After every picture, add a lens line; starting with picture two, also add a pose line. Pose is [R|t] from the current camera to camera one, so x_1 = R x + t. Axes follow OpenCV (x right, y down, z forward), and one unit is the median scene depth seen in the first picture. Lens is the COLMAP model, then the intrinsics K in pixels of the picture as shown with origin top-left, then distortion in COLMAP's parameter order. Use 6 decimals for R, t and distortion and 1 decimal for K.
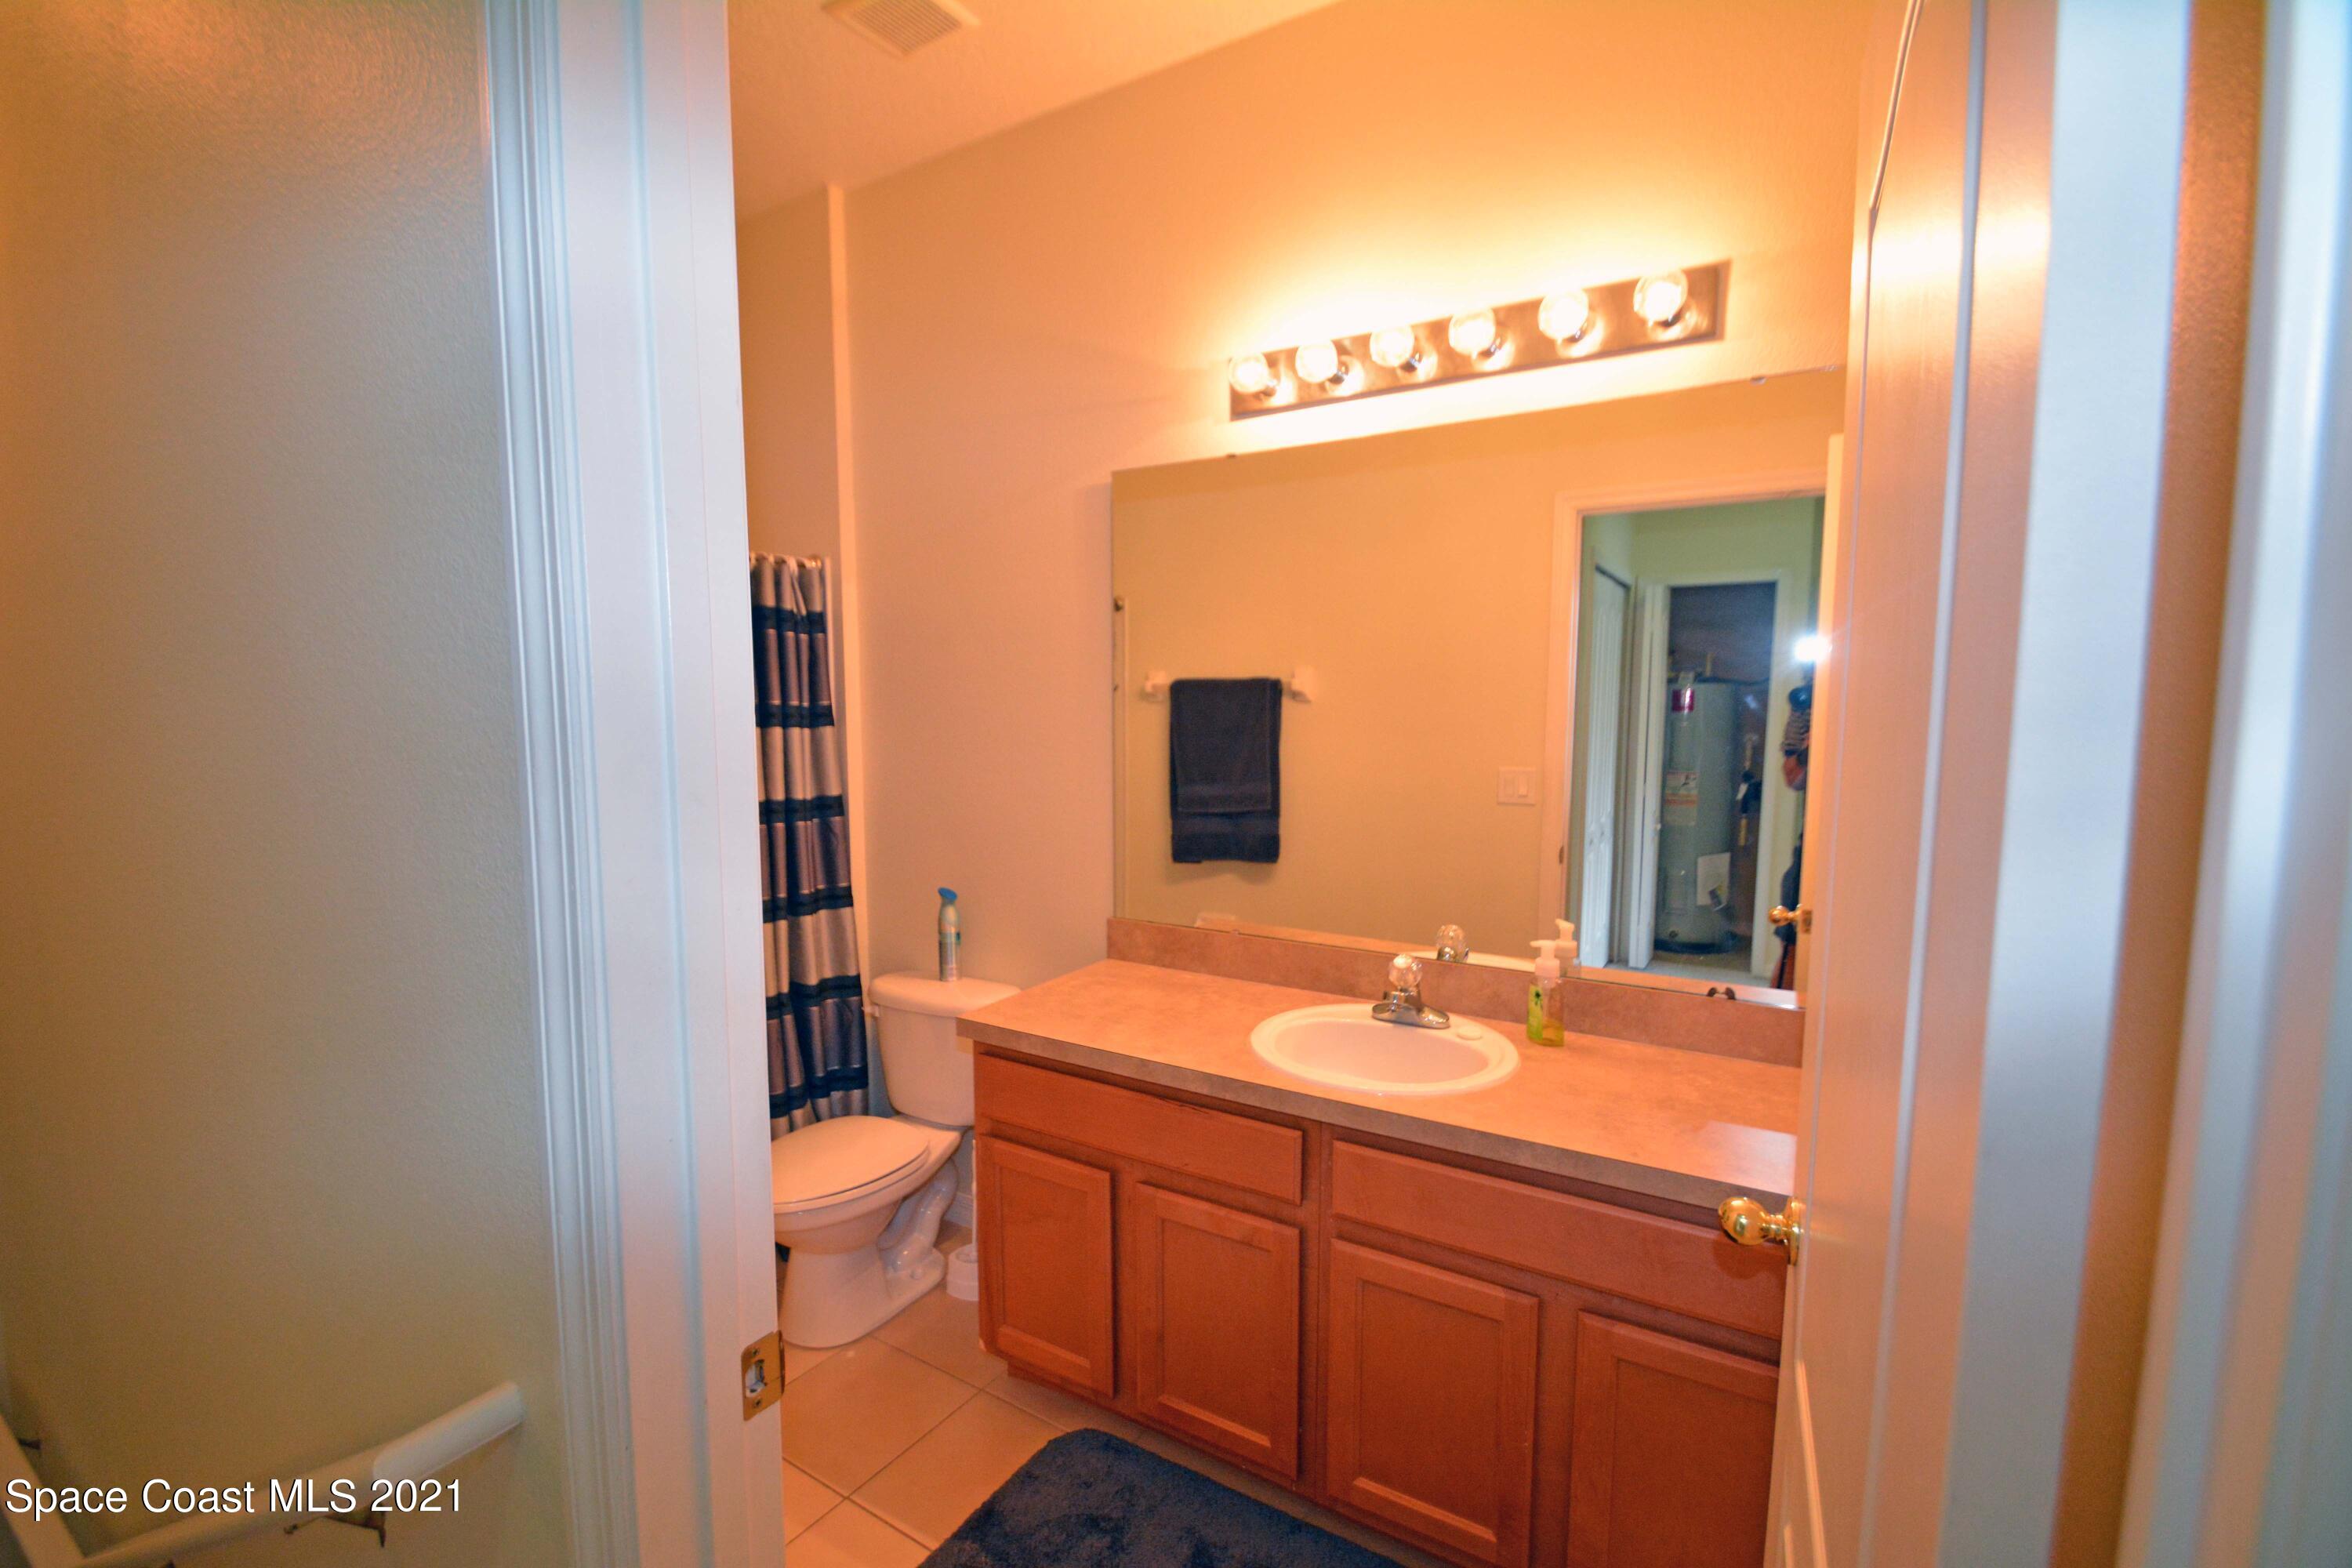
lens RADIAL K [[1038.8, 0, 1176.8], [0, 1038.8, 783.9], [0, 0, 1]] dist [-0.007460, -0.002790]
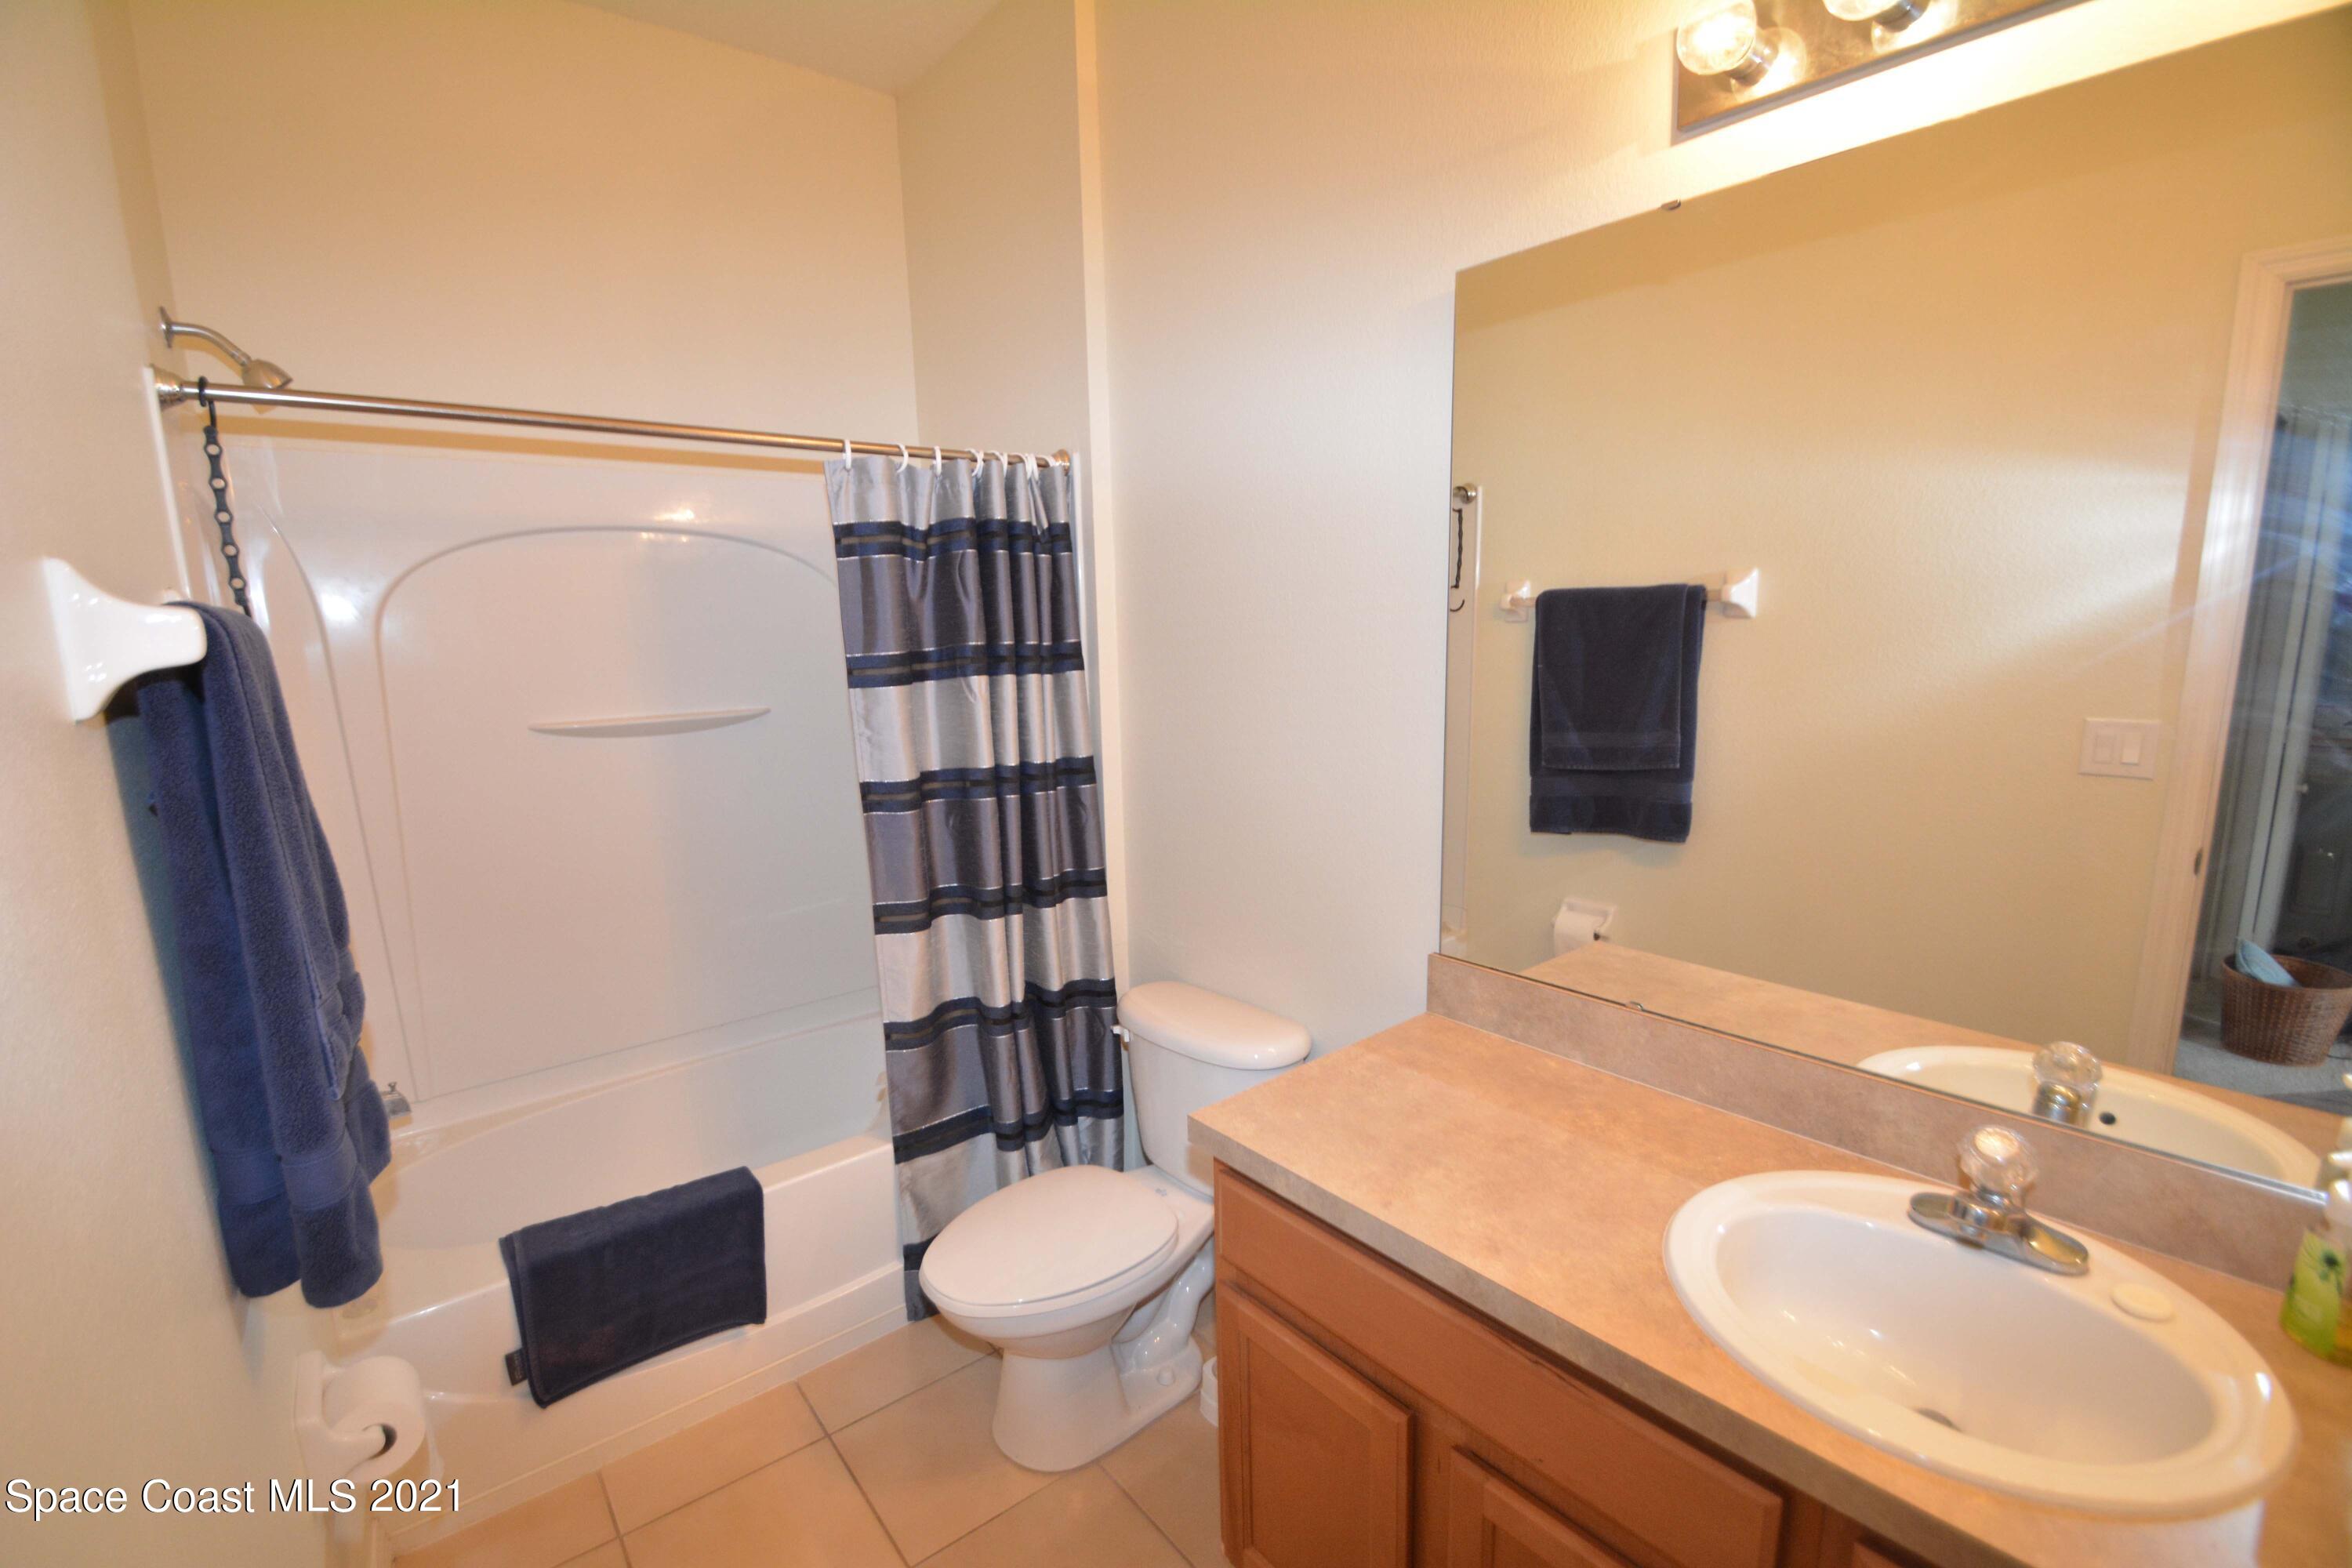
lens RADIAL K [[1038.8, 0, 1143.3], [0, 1038.8, 790.9], [0, 0, 1]] dist [-0.007460, -0.002790]
pose [[0.934990, 0.035879, -0.352854, -0.004705], [-0.002802, 0.995586, 0.093808, -0.039367], [0.354663, -0.086721, 0.930964, 0.279732]]
